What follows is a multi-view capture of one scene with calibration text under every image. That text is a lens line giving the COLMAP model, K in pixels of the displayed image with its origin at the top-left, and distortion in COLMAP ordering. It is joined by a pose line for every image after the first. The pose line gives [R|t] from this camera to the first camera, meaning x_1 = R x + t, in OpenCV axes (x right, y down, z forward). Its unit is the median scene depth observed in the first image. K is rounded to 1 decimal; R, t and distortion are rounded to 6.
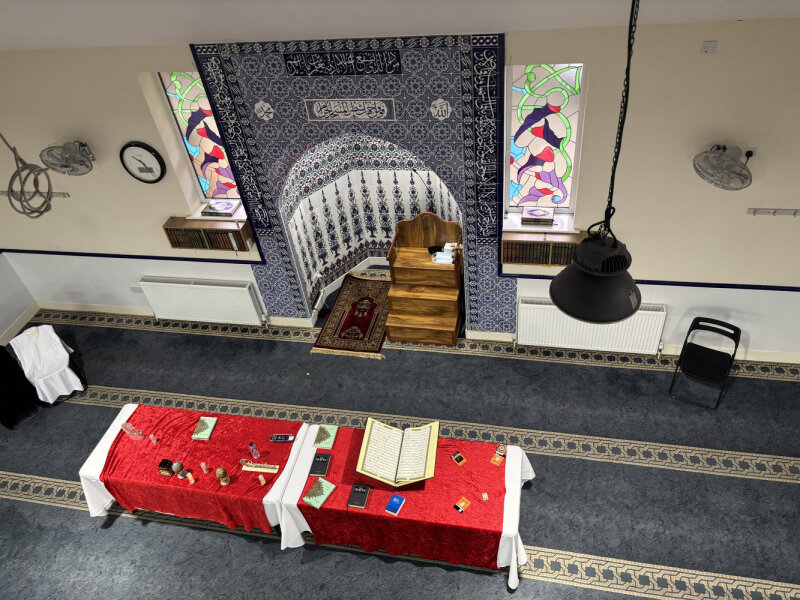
lens RADIAL K [[585.1, 0, 414.3], [0, 585.1, 300.3], [0, 0, 1]] dist [0.067784, -0.206195]
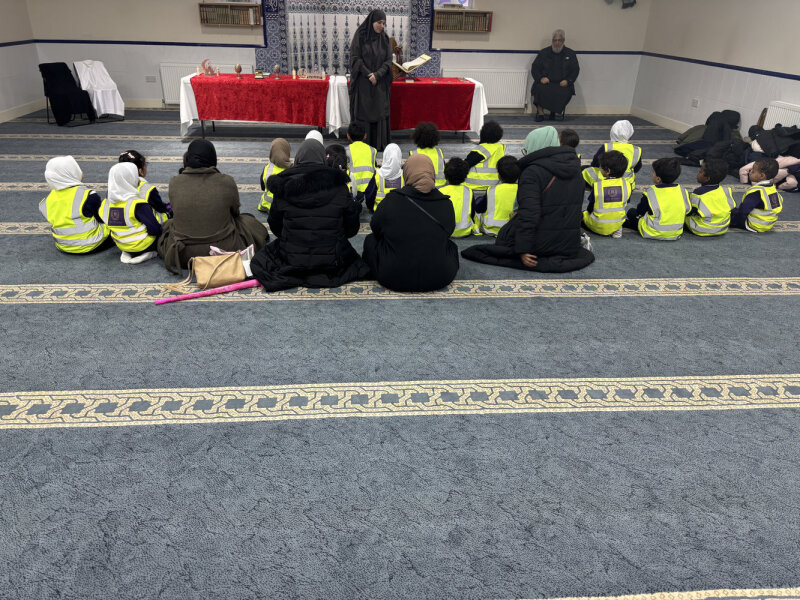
lens RADIAL K [[606.6, 0, 400.0], [0, 606.6, 300.0], [0, 0, 1]] dist [0.055253, -0.059153]
pose [[0.958132, -0.012277, 0.286063, -0.427783], [0.093311, 0.957927, -0.271420, 1.084208], [-0.270695, 0.286749, 0.918966, -0.301804]]
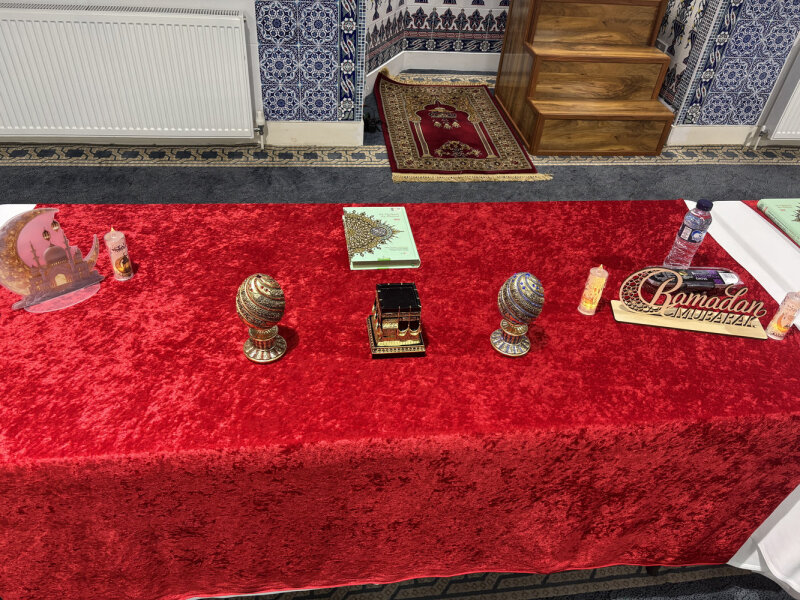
lens RADIAL K [[606.6, 0, 400.0], [0, 606.6, 300.0], [0, 0, 1]] dist [0.055253, -0.059153]
pose [[0.935172, -0.082191, 0.344525, -0.401902], [0.095501, 0.995190, -0.021813, 0.228189], [-0.341075, 0.053301, 0.938524, 0.663384]]
